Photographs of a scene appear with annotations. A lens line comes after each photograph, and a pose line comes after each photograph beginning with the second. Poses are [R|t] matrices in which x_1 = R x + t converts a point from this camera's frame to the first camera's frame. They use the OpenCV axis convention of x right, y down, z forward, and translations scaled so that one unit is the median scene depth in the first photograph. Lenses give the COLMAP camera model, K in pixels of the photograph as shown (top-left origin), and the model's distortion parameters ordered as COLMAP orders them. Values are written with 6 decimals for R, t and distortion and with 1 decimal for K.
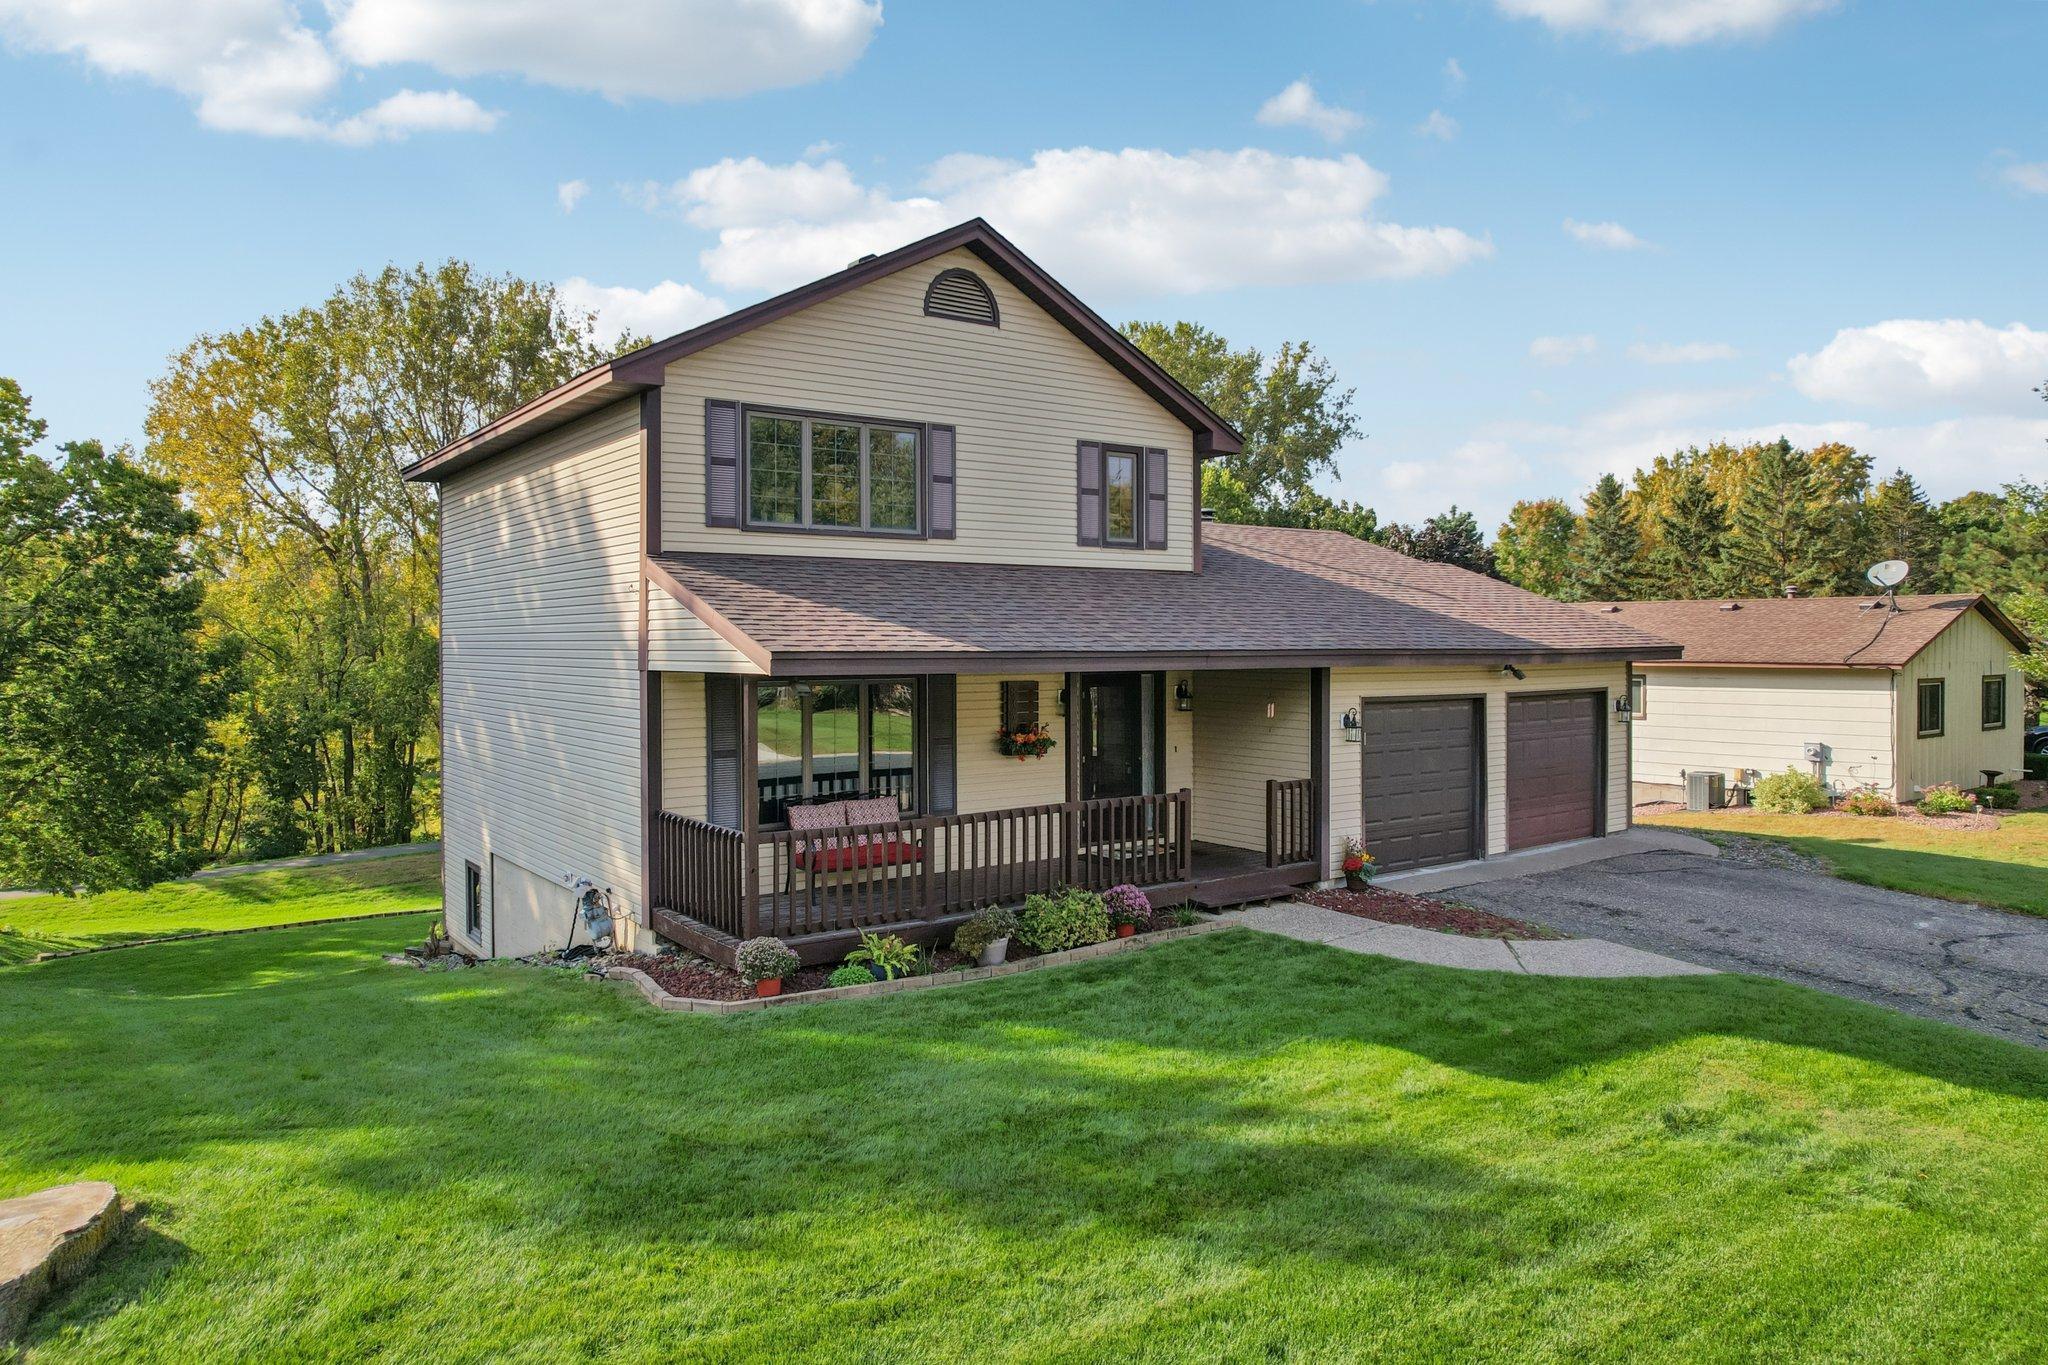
lens RADIAL K [[1299.0, 0, 1017.7], [0, 1299.0, 677.4], [0, 0, 1]] dist [-0.041987, 0.018661]
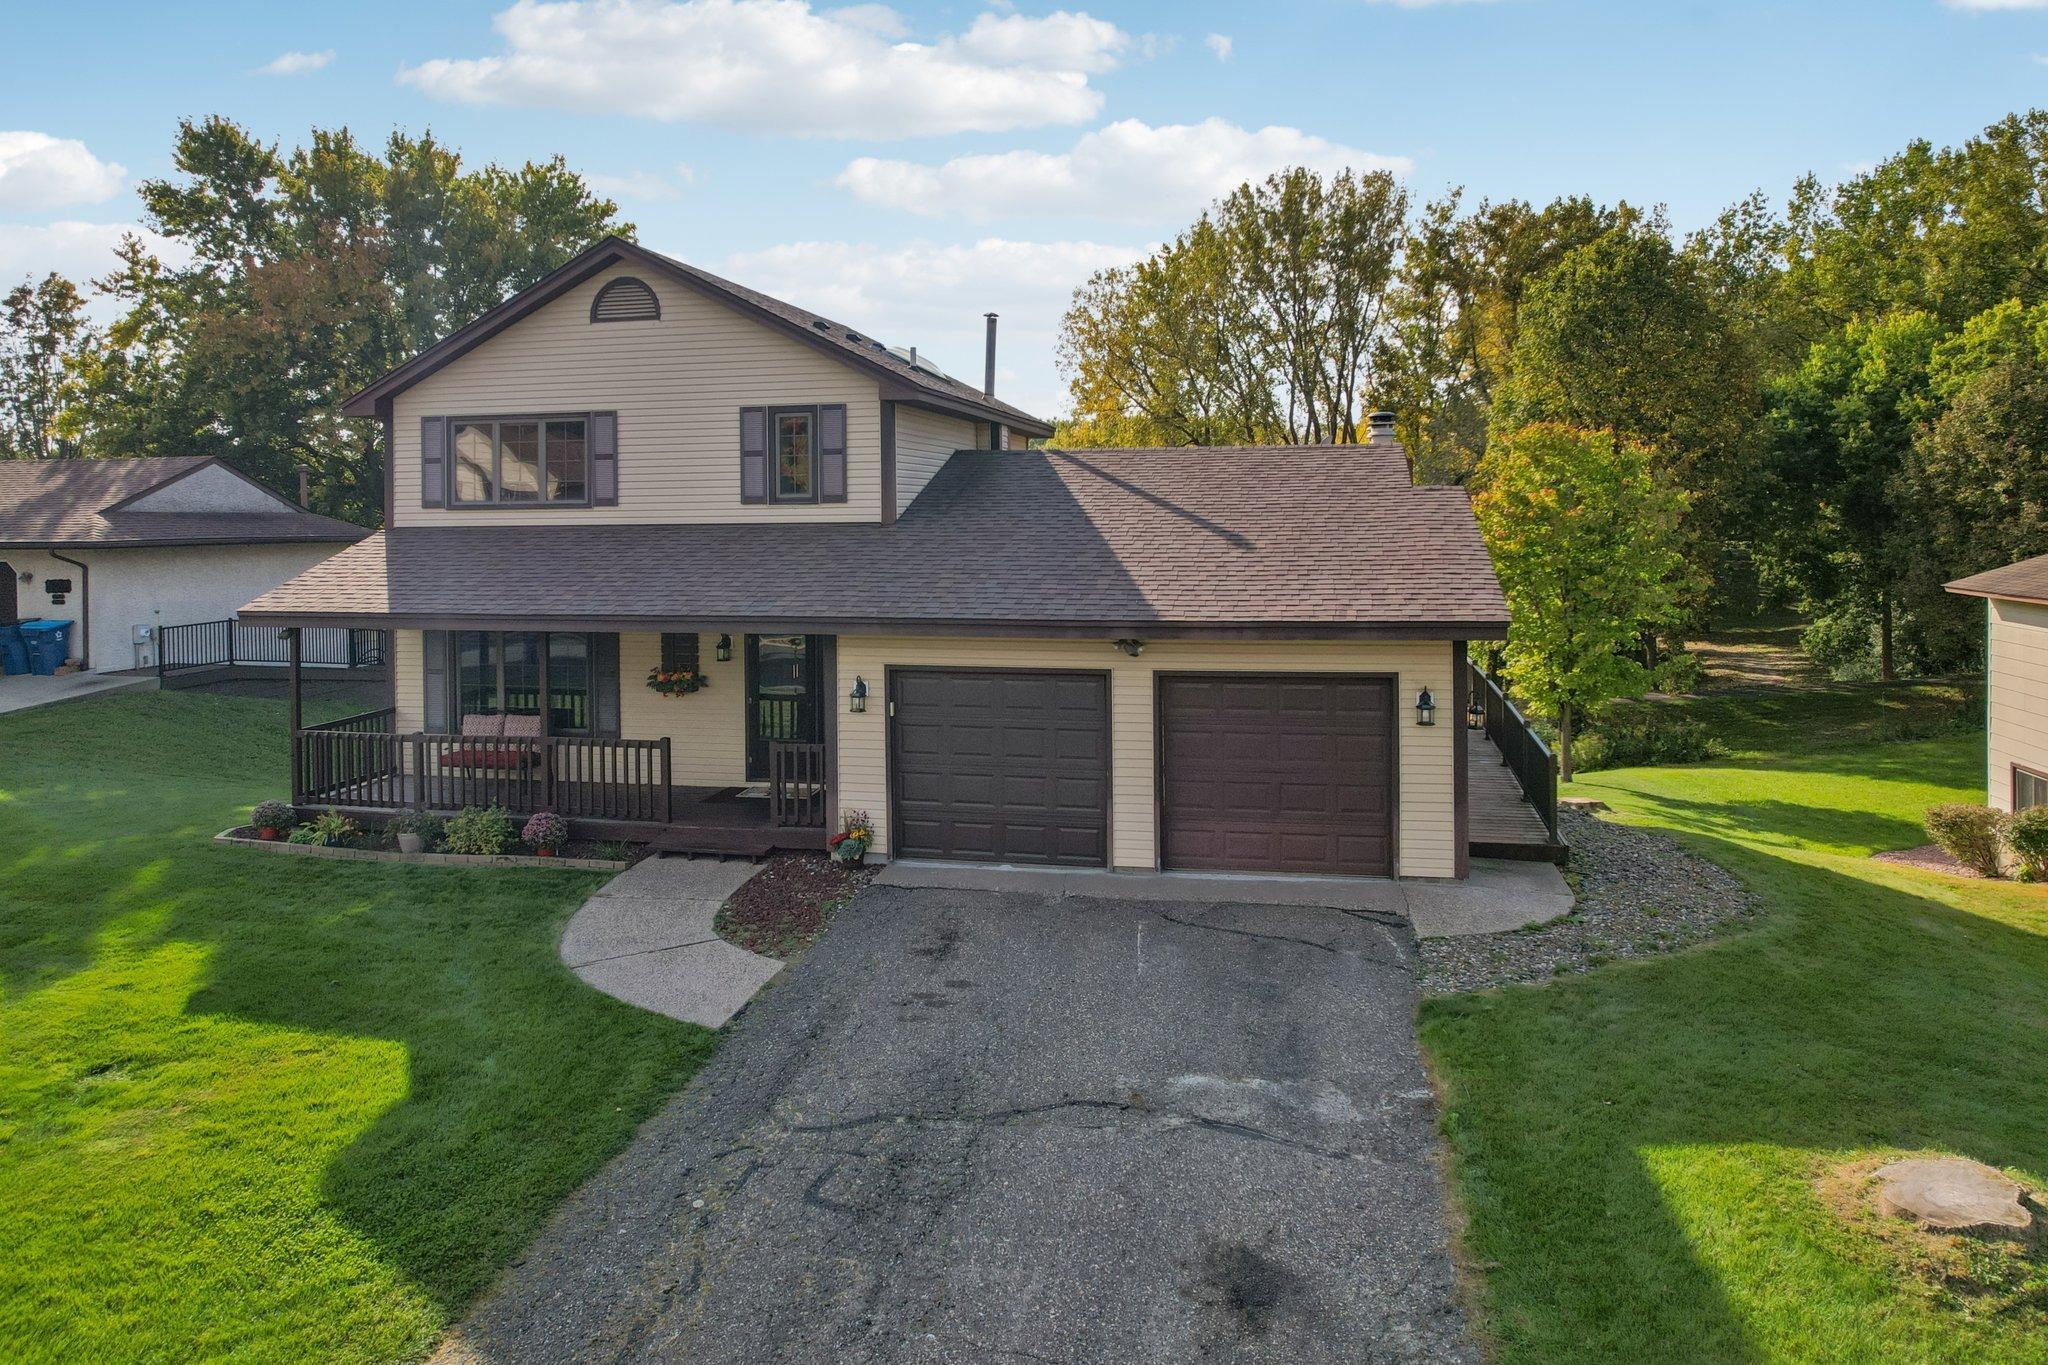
lens RADIAL K [[1299.0, 0, 1015.3], [0, 1299.0, 566.6], [0, 0, 1]] dist [-0.041987, 0.018661]
pose [[0.678956, 0.027569, -0.733661, 1.032133], [-0.014095, 0.999600, 0.024519, -0.081381], [0.734043, -0.006306, 0.679073, 0.441760]]
